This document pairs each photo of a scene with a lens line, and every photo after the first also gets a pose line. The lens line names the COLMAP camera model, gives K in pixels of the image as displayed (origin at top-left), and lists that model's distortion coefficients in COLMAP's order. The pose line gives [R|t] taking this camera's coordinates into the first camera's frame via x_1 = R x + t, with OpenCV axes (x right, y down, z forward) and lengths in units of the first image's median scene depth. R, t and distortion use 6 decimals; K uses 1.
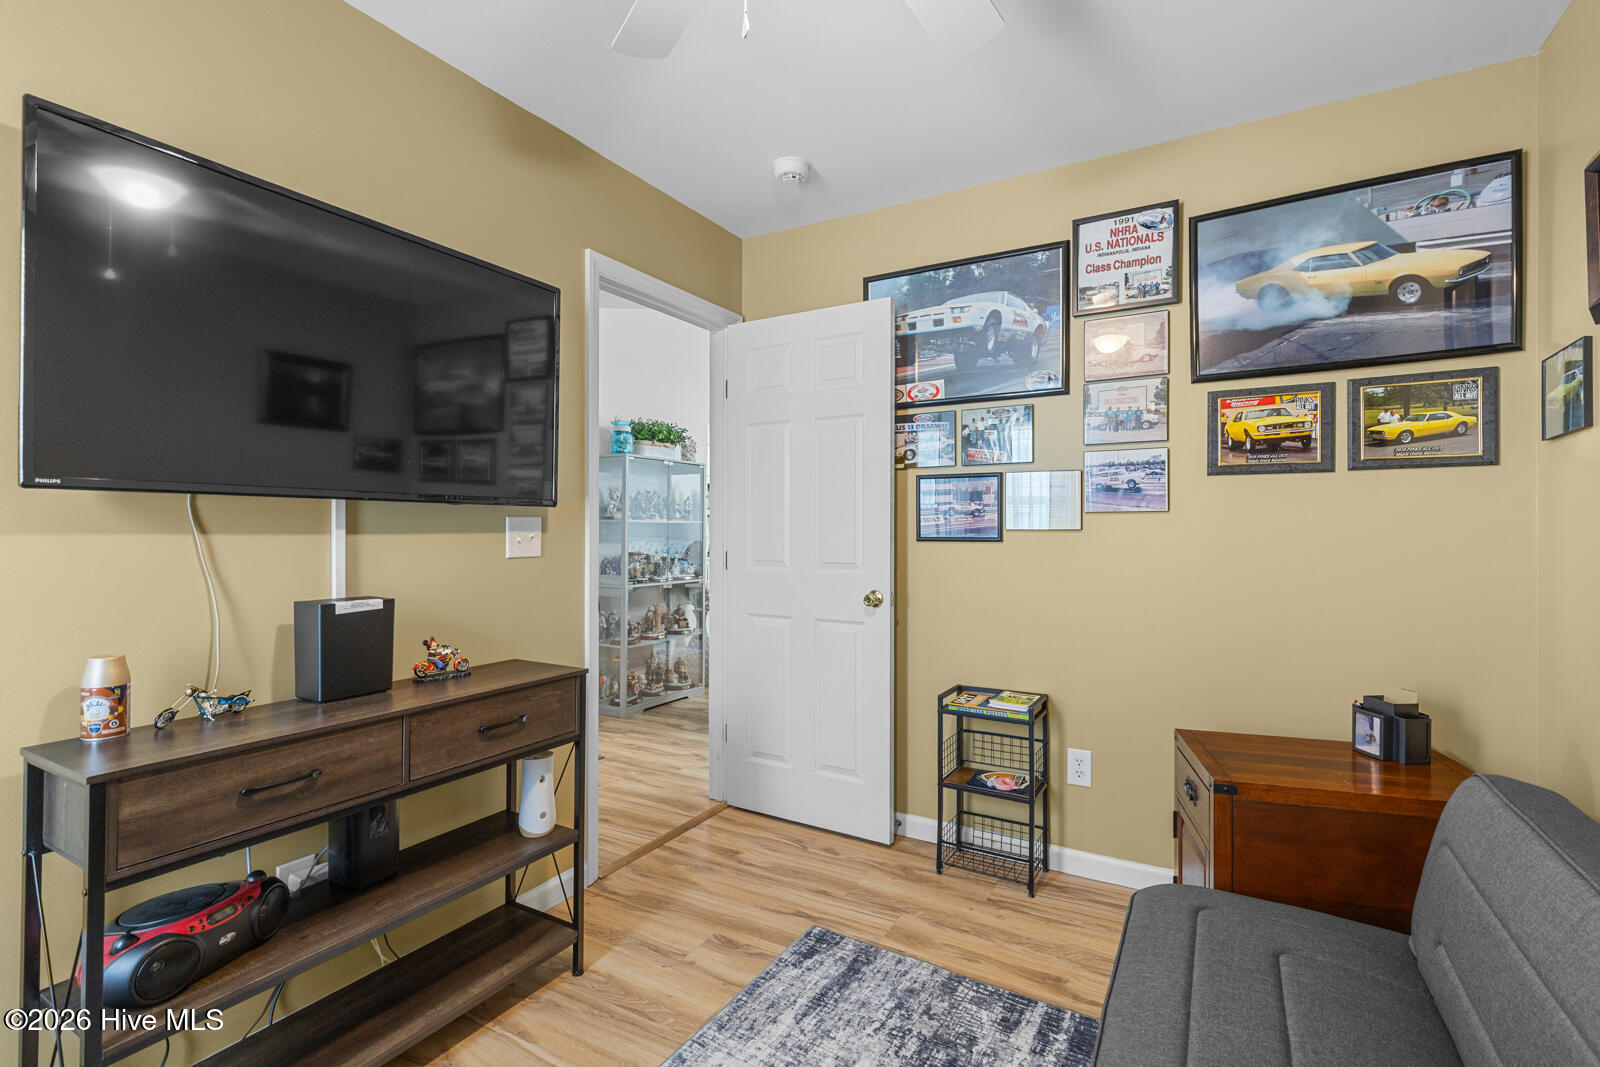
lens RADIAL K [[728.7, 0, 802.2], [0, 728.7, 527.9], [0, 0, 1]] dist [0.007032, -0.000654]
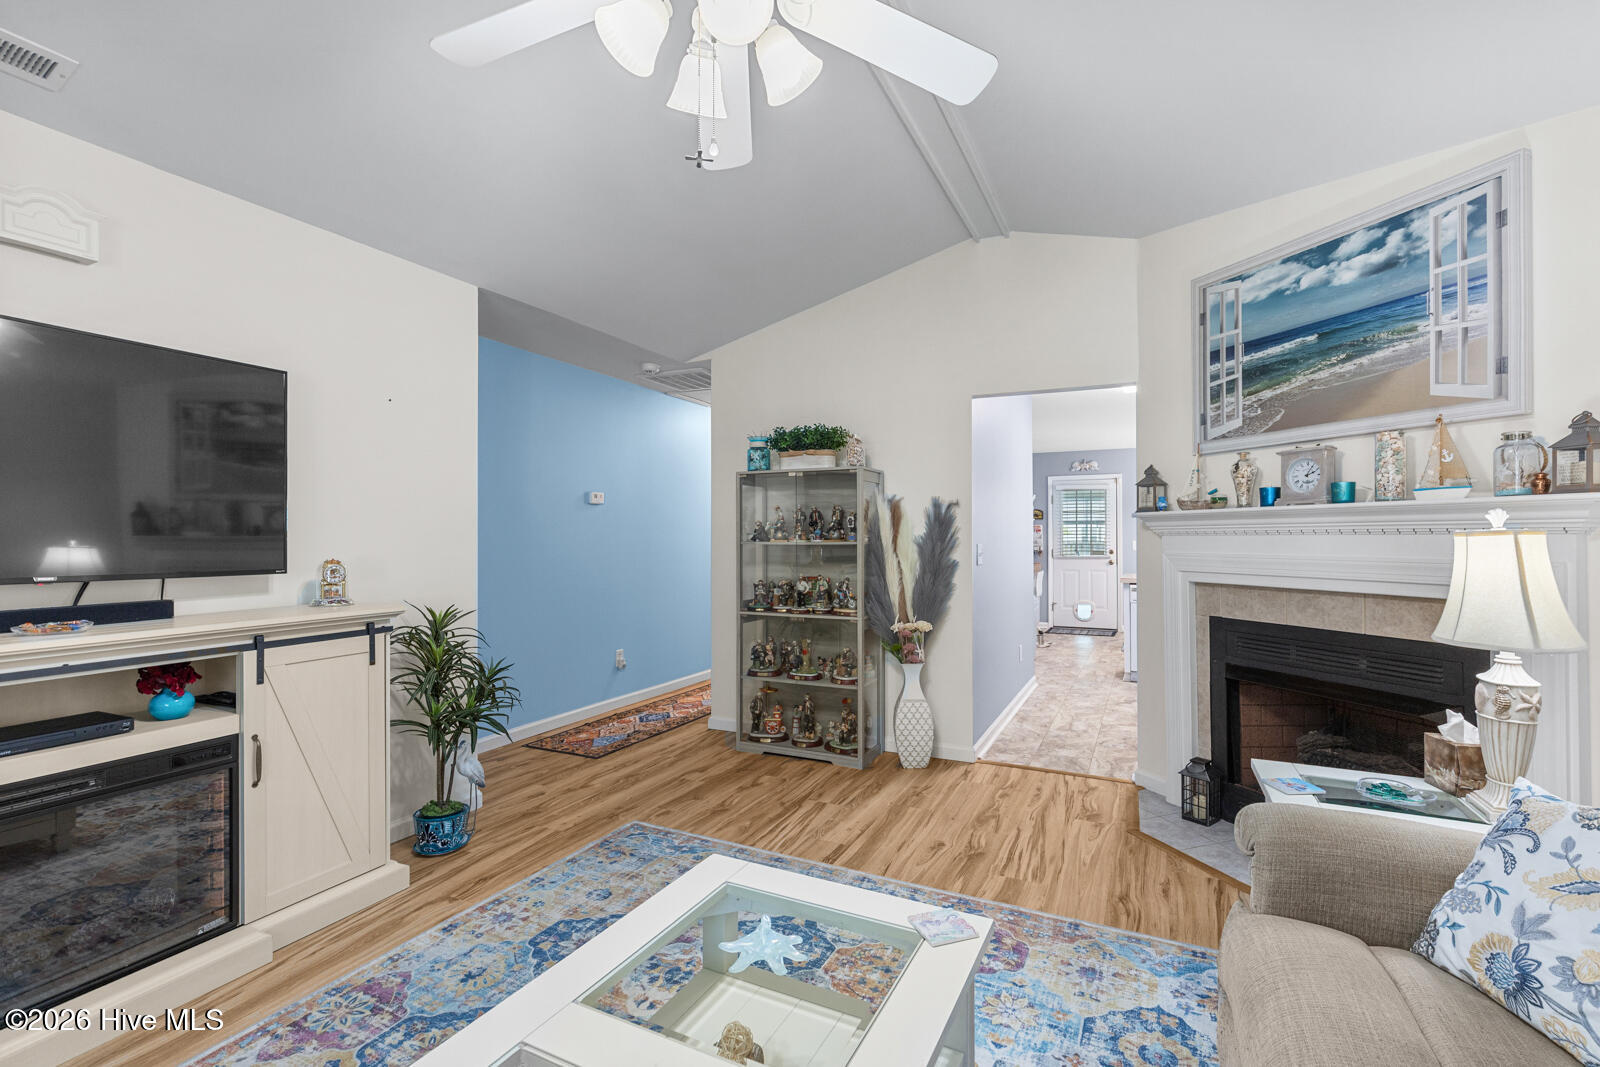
lens RADIAL K [[728.7, 0, 808.5], [0, 728.7, 529.5], [0, 0, 1]] dist [0.007032, -0.000654]
pose [[0.079100, -0.009572, -0.996821, 0.663341], [0.001495, 0.999954, -0.009483, -0.016974], [0.996866, -0.000740, 0.079110, 0.950786]]
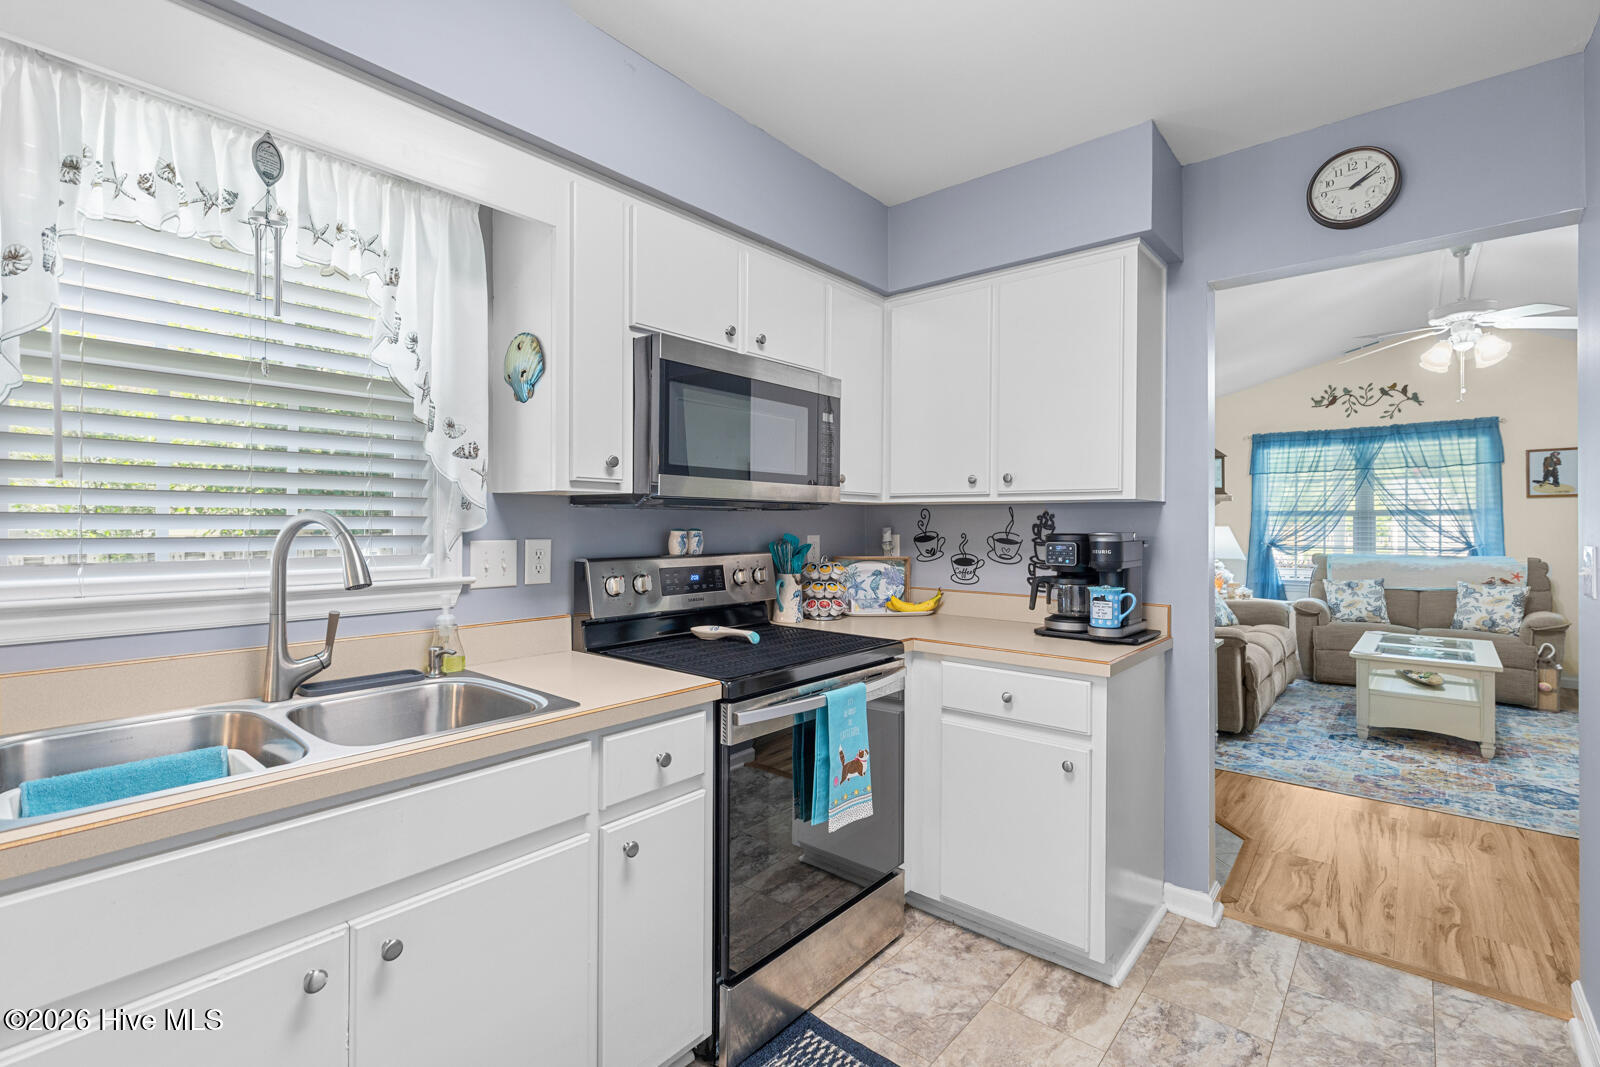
lens RADIAL K [[728.7, 0, 812.4], [0, 728.7, 523.8], [0, 0, 1]] dist [0.007032, -0.000654]
pose [[0.168843, 0.002875, 0.985639, -0.594334], [-0.001483, 0.999995, -0.002663, -0.016776], [-0.985642, -0.001012, 0.168847, 1.532896]]
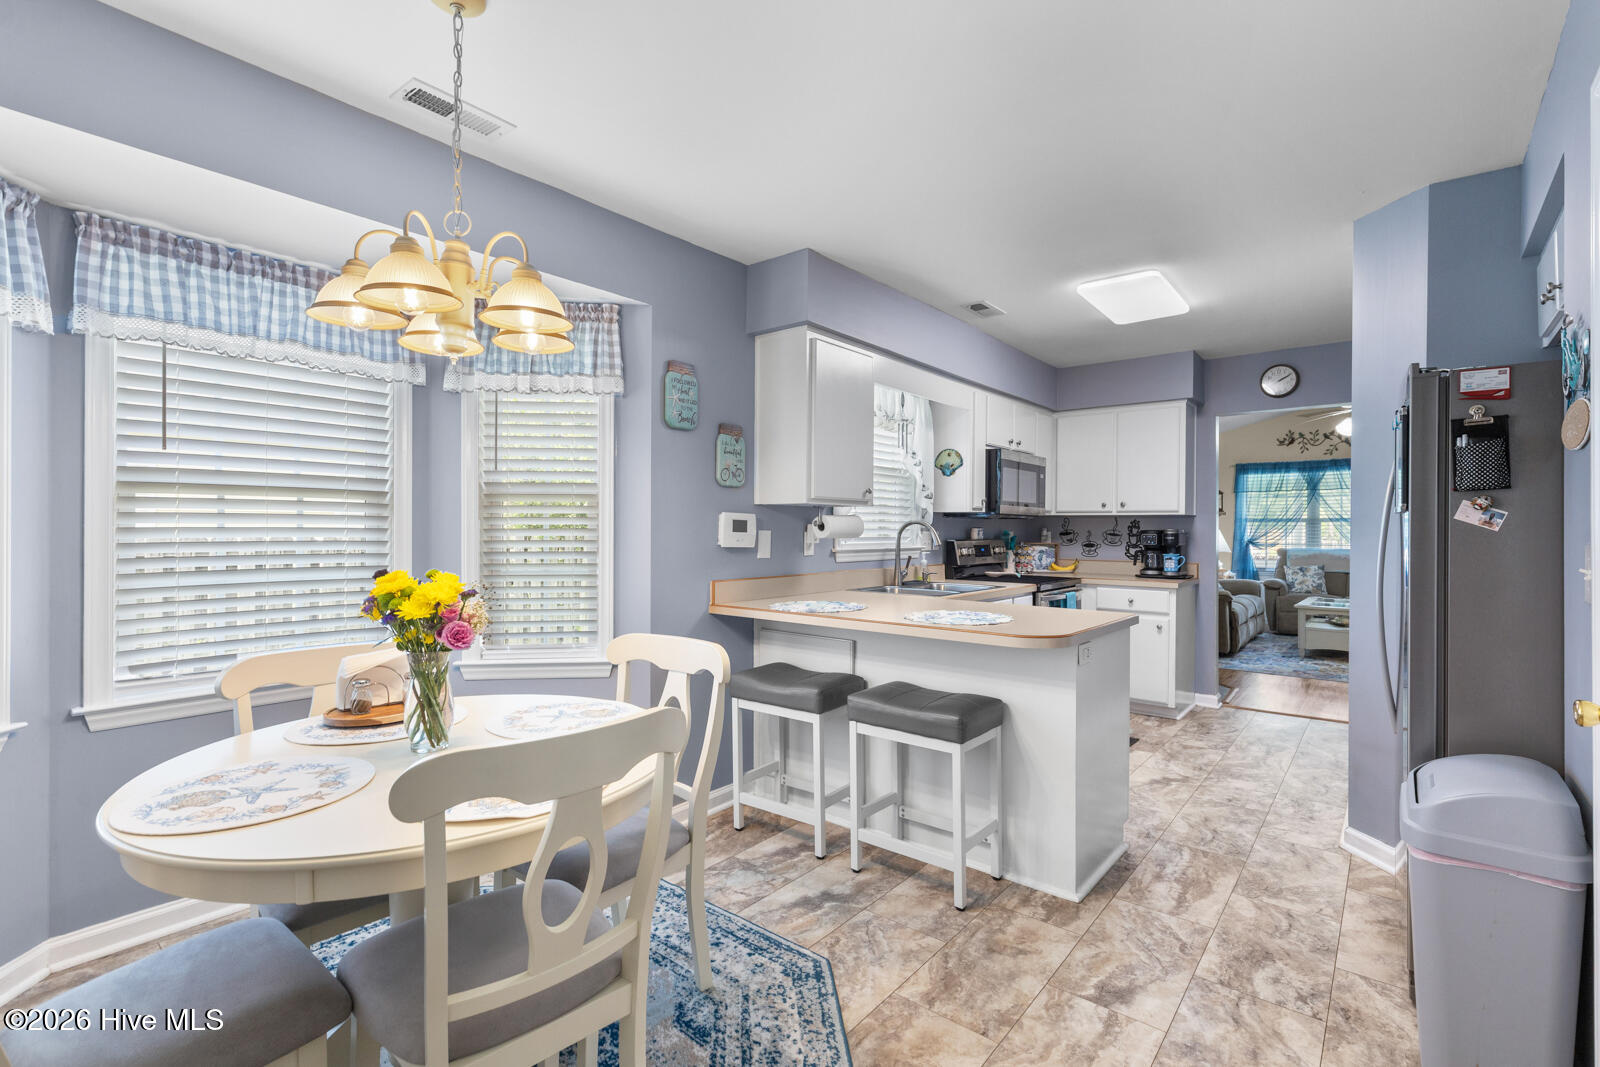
lens RADIAL K [[728.7, 0, 810.1], [0, 728.7, 531.2], [0, 0, 1]] dist [0.007032, -0.000654]
pose [[0.153647, 0.000944, 0.988125, -1.198957], [-0.002061, 0.999998, -0.000635, -0.008364], [-0.988124, -0.001939, 0.153649, 1.771172]]
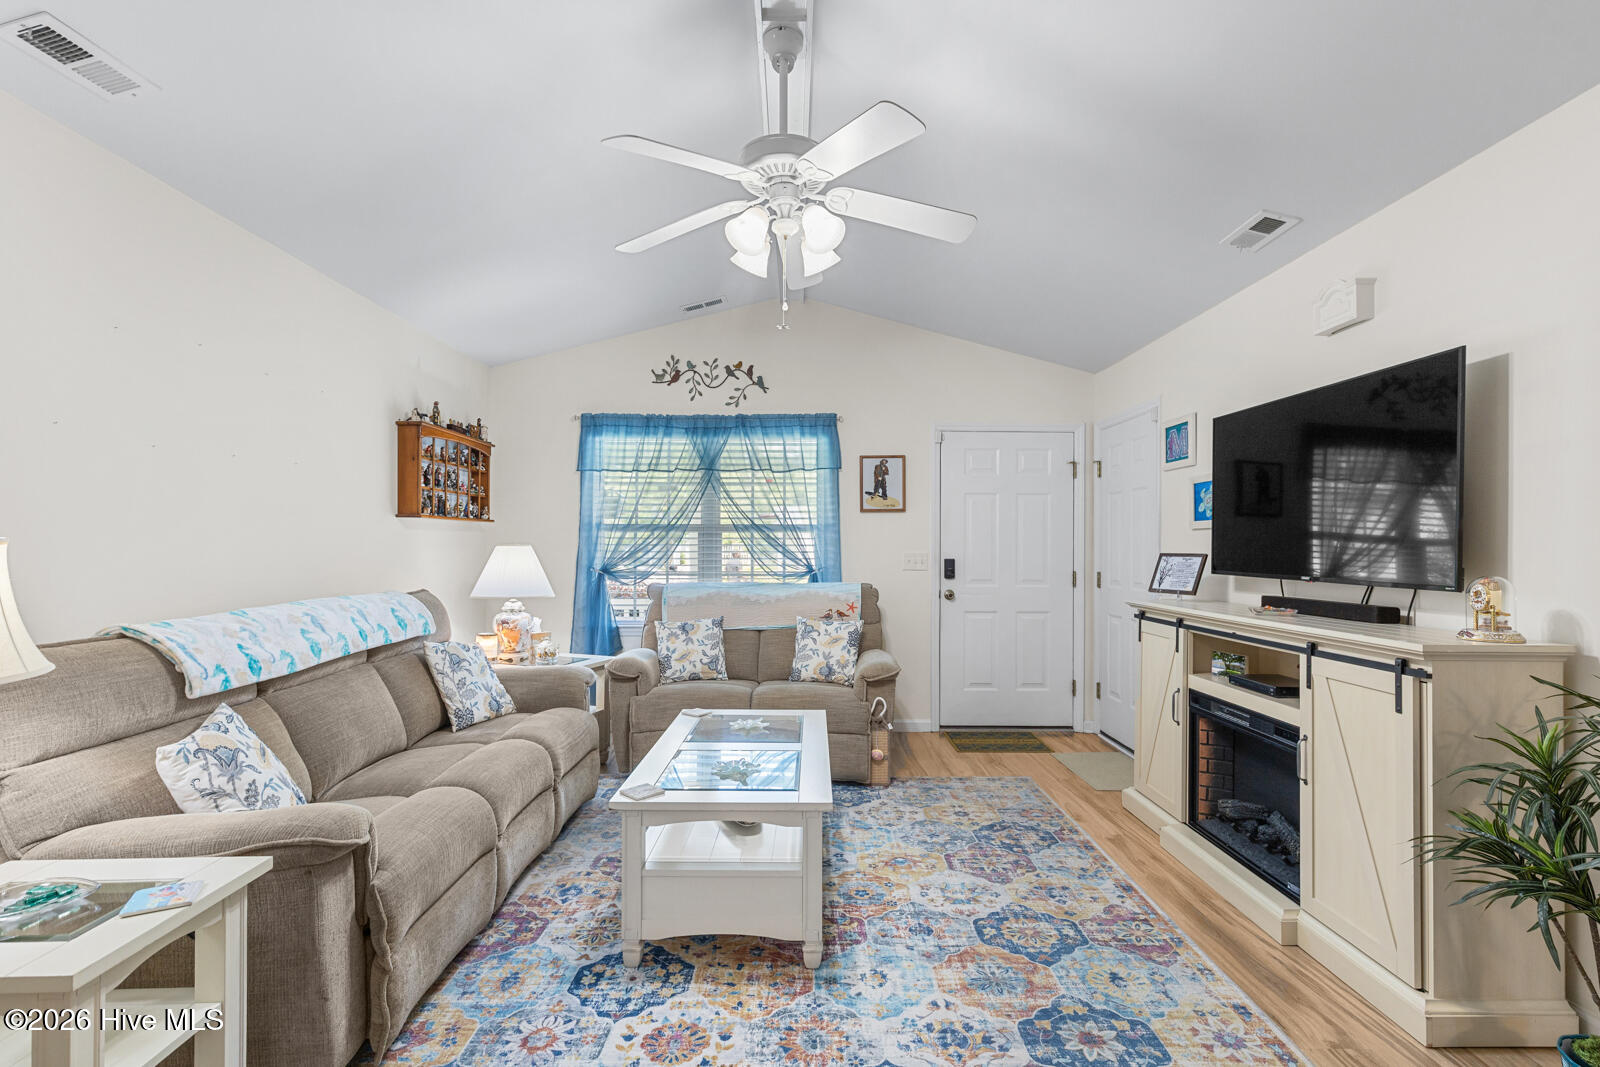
lens RADIAL K [[728.7, 0, 808.4], [0, 728.7, 541.7], [0, 0, 1]] dist [0.007032, -0.000654]
pose [[-0.510671, 0.002837, 0.859771, -0.054346], [-0.002885, 0.999983, -0.005014, -0.017662], [-0.859771, -0.005041, -0.510654, 1.166680]]
